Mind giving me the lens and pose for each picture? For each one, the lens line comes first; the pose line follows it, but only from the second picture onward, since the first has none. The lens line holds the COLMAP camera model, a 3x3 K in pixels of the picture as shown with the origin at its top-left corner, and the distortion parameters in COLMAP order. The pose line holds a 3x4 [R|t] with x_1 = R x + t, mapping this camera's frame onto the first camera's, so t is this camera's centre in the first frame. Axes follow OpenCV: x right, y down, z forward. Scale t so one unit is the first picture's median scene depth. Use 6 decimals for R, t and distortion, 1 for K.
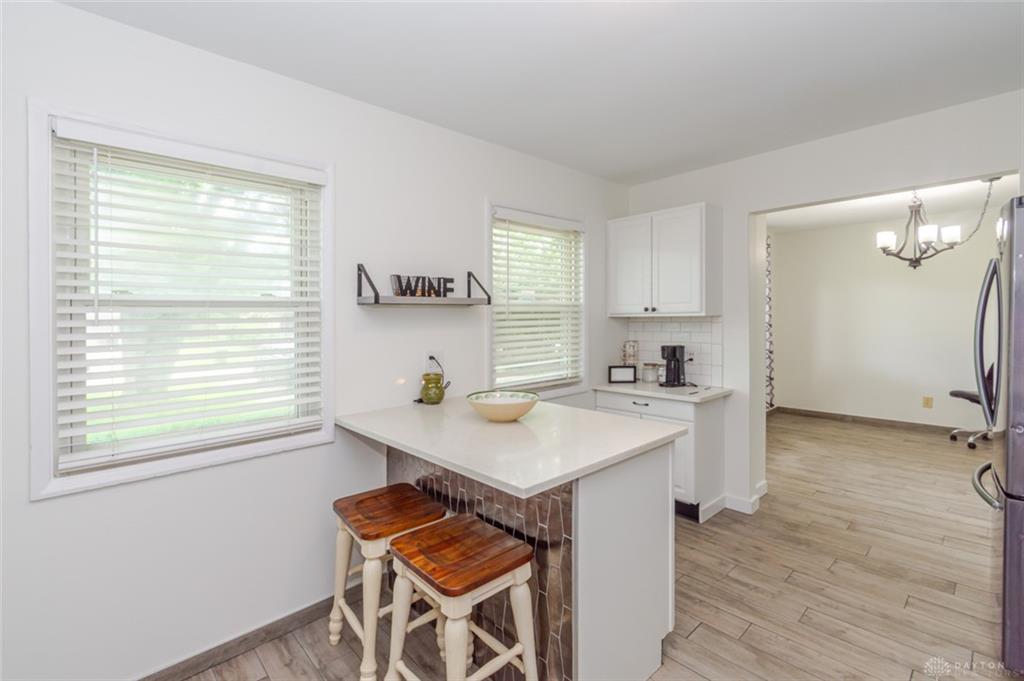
lens RADIAL K [[454.7, 0, 507.5], [0, 454.7, 332.1], [0, 0, 1]] dist [0.007038, -0.002837]
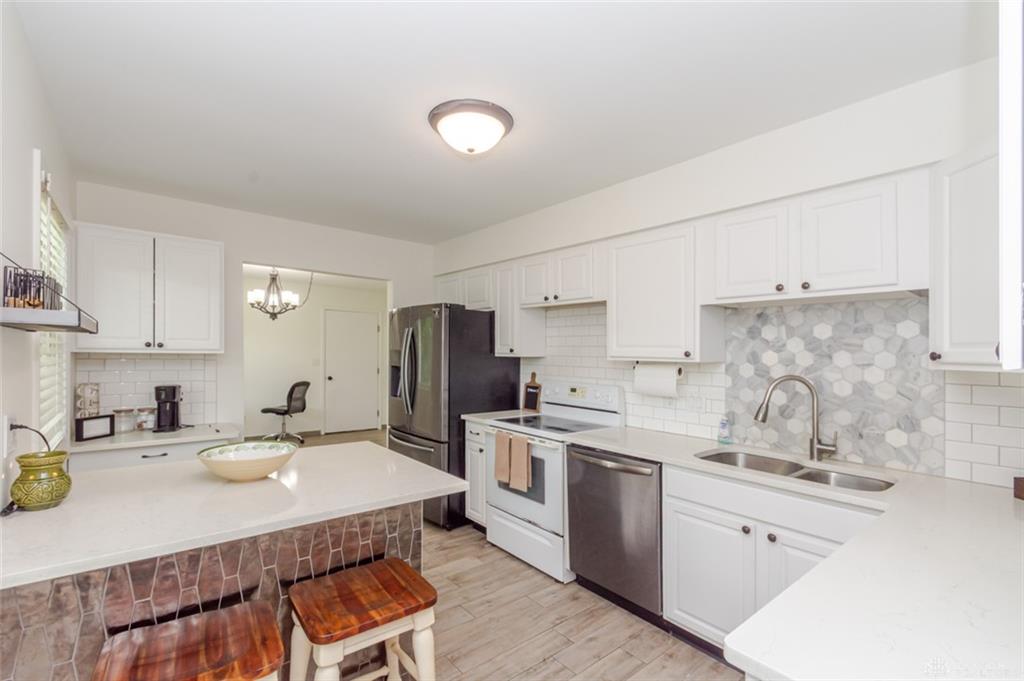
lens RADIAL K [[454.7, 0, 488.7], [0, 454.7, 356.7], [0, 0, 1]] dist [0.007038, -0.002837]
pose [[0.087615, 0.008071, 0.996122, -0.484265], [0.010962, 0.999899, -0.009066, -0.012457], [-0.996094, 0.011714, 0.087518, 0.288246]]
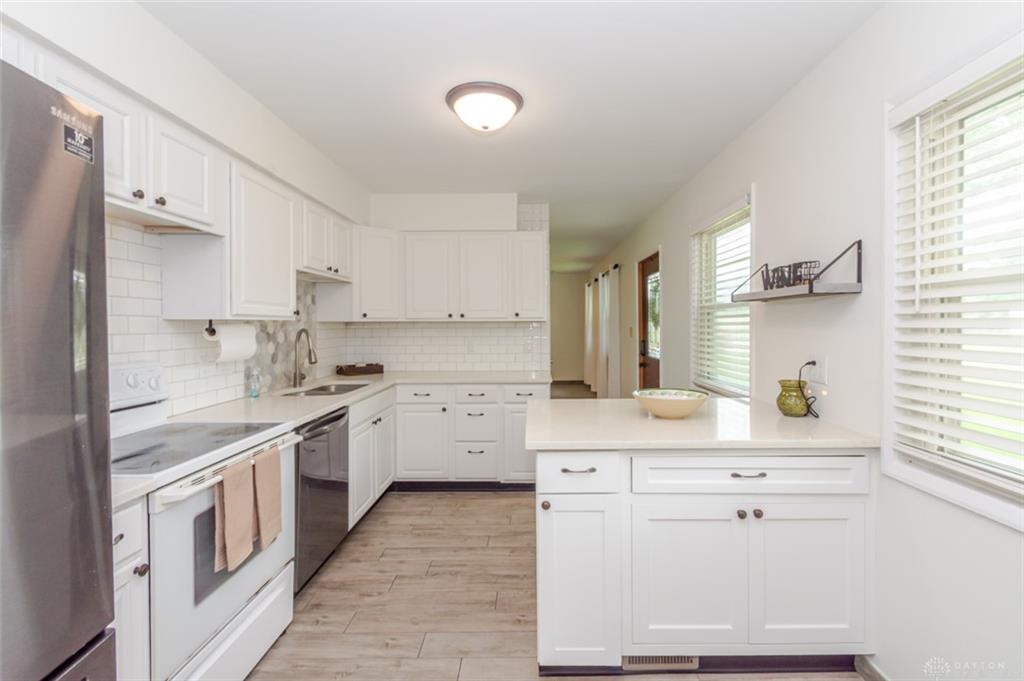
lens RADIAL K [[454.7, 0, 532.3], [0, 454.7, 316.4], [0, 0, 1]] dist [0.007038, -0.002837]
pose [[-0.679677, 0.010293, -0.733439, 0.529804], [-0.001927, 0.999873, 0.015817, -0.026269], [0.733509, 0.012164, -0.679571, 0.851495]]
